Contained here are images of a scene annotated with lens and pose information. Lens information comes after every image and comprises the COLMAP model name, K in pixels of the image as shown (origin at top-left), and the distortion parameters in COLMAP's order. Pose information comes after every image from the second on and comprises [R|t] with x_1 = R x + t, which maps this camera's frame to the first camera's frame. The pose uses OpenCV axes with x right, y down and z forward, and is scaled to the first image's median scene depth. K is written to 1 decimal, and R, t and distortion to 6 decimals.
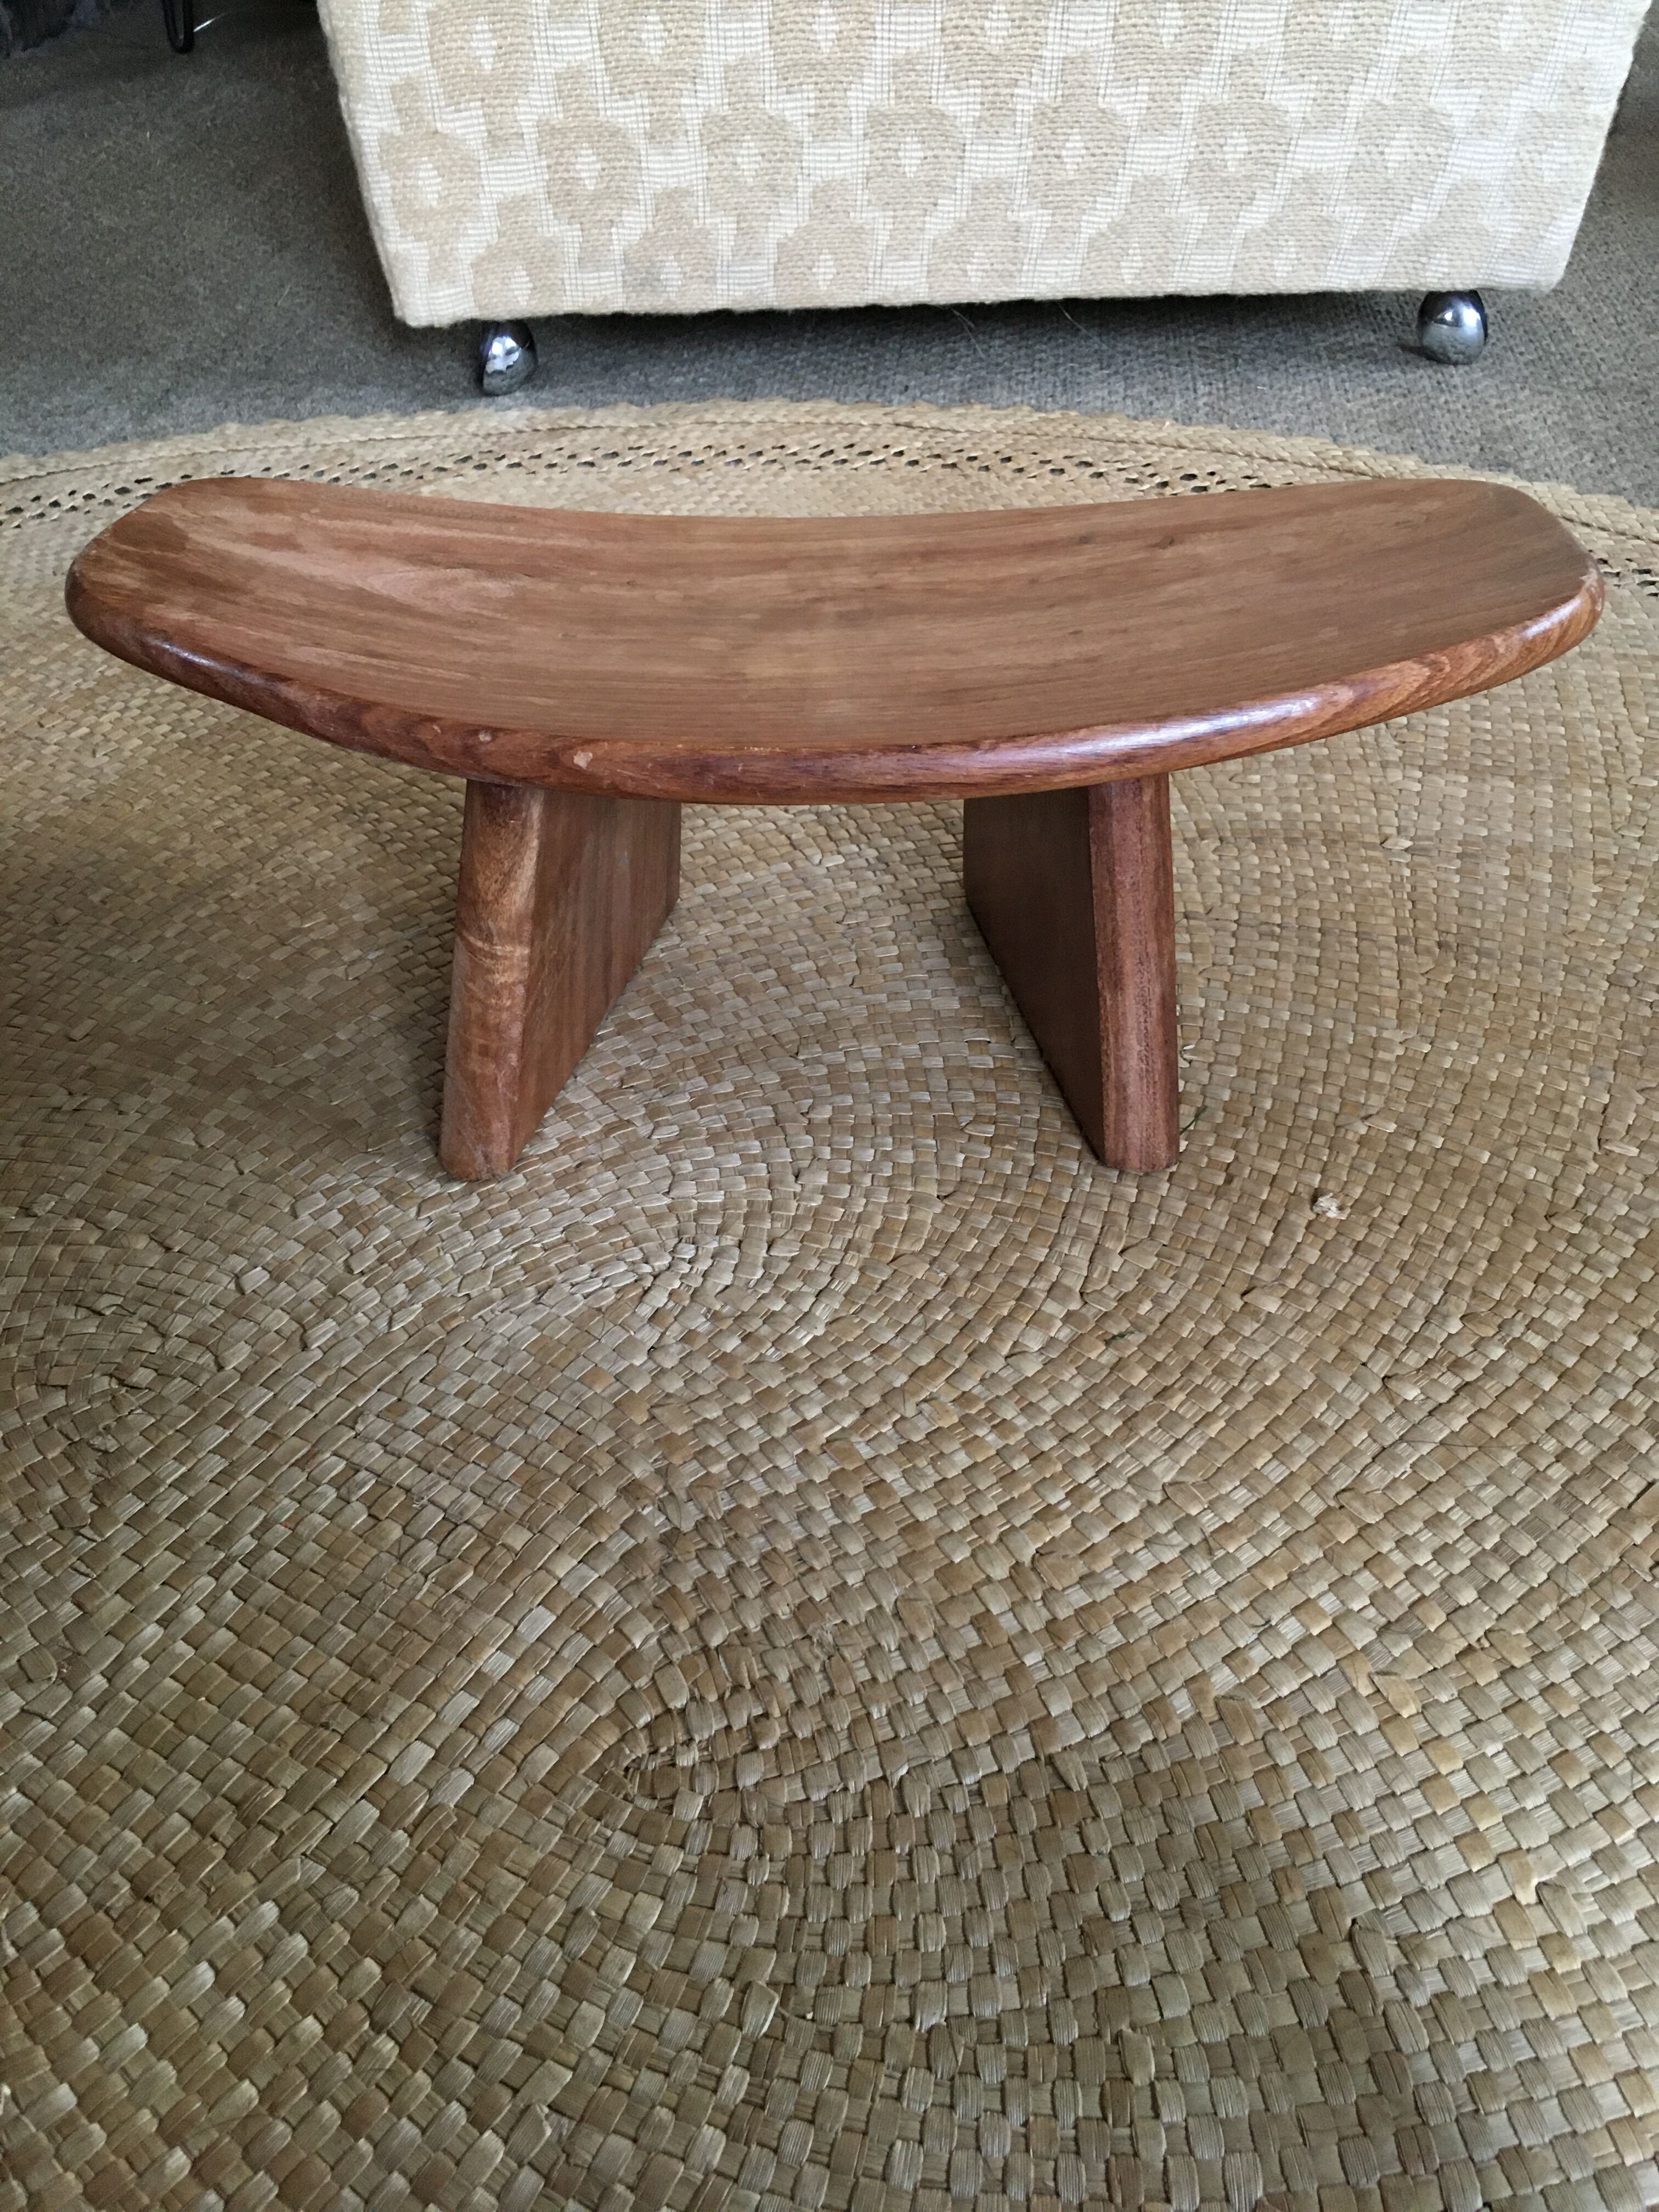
lens RADIAL K [[1830.9, 0, 843.7], [0, 1830.9, 1133.4], [0, 0, 1]] dist [0.072942, -0.102562]
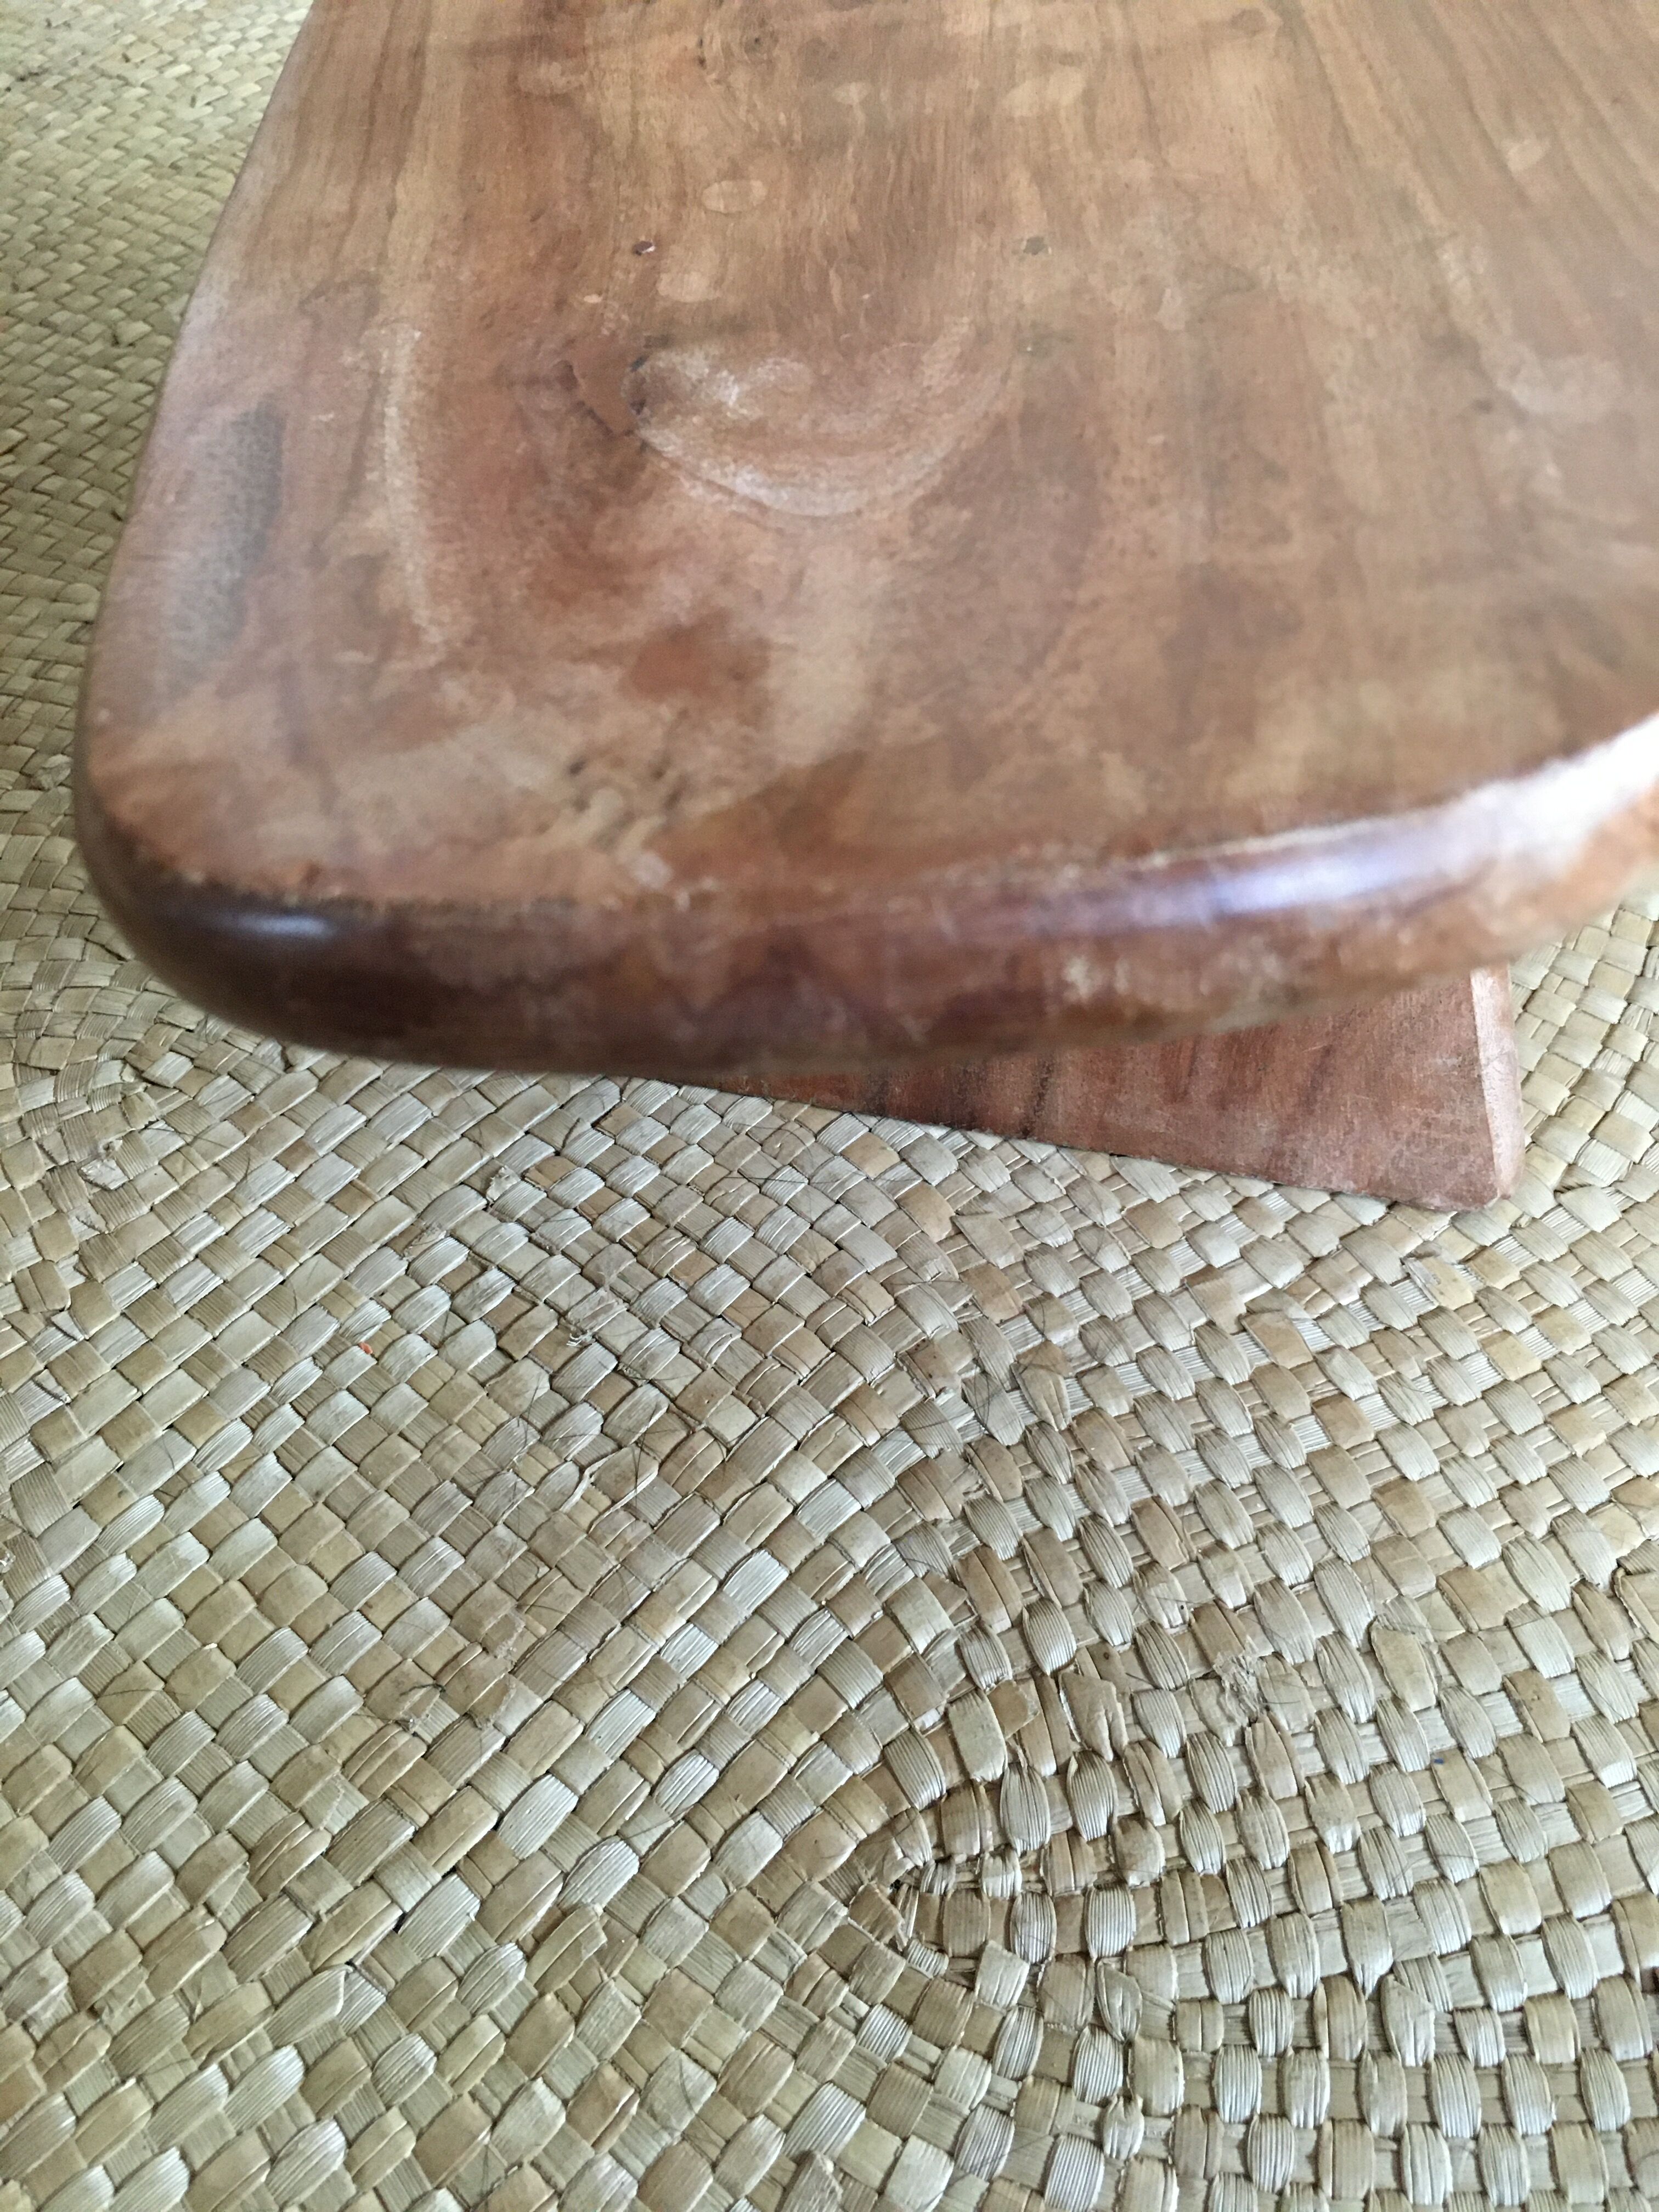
lens RADIAL K [[1830.9, 0, 848.1], [0, 1830.9, 1119.4], [0, 0, 1]] dist [0.072942, -0.102562]
pose [[0.990687, 0.105296, -0.086325, -0.089860], [-0.083347, 0.970312, 0.227043, -0.017192], [0.107669, -0.217734, 0.970051, 0.404440]]
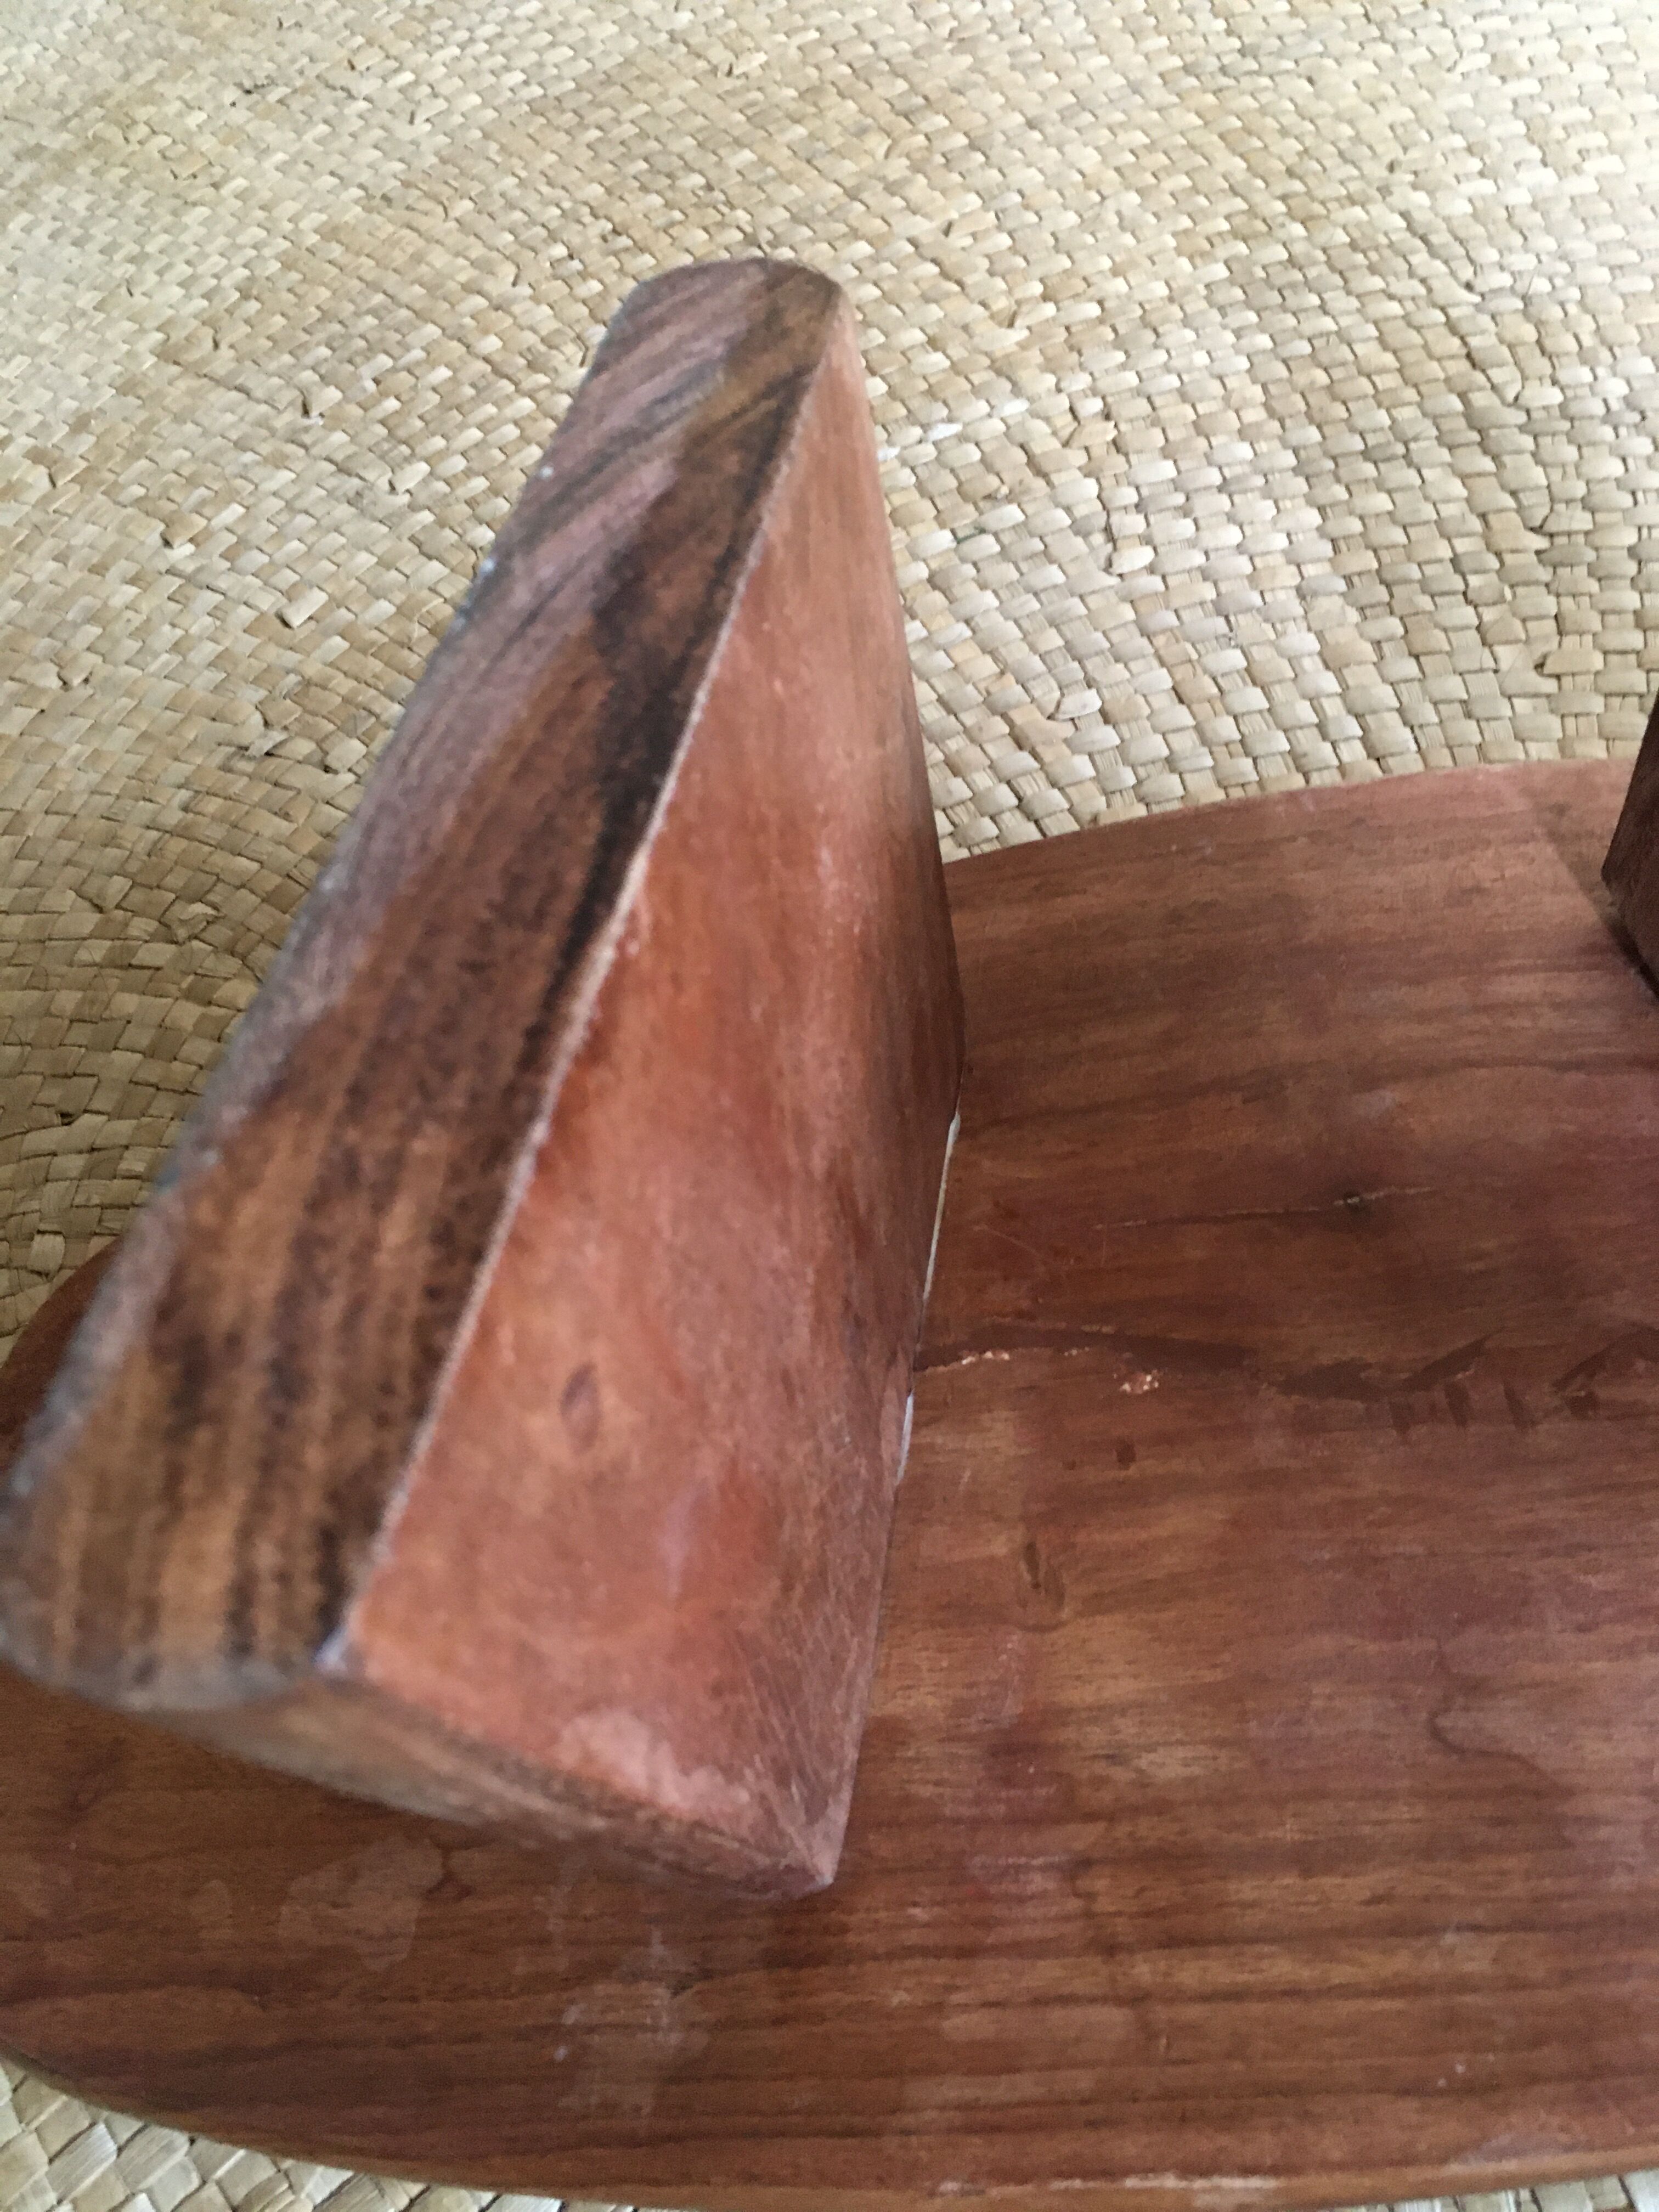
lens RADIAL K [[1830.9, 0, 866.3], [0, 1830.9, 1114.8], [0, 0, 1]] dist [0.072942, -0.102562]
pose [[0.957902, 0.171765, -0.230046, -0.049471], [-0.093830, 0.944584, 0.314576, -0.140396], [0.271331, -0.279747, 0.920935, 0.504104]]
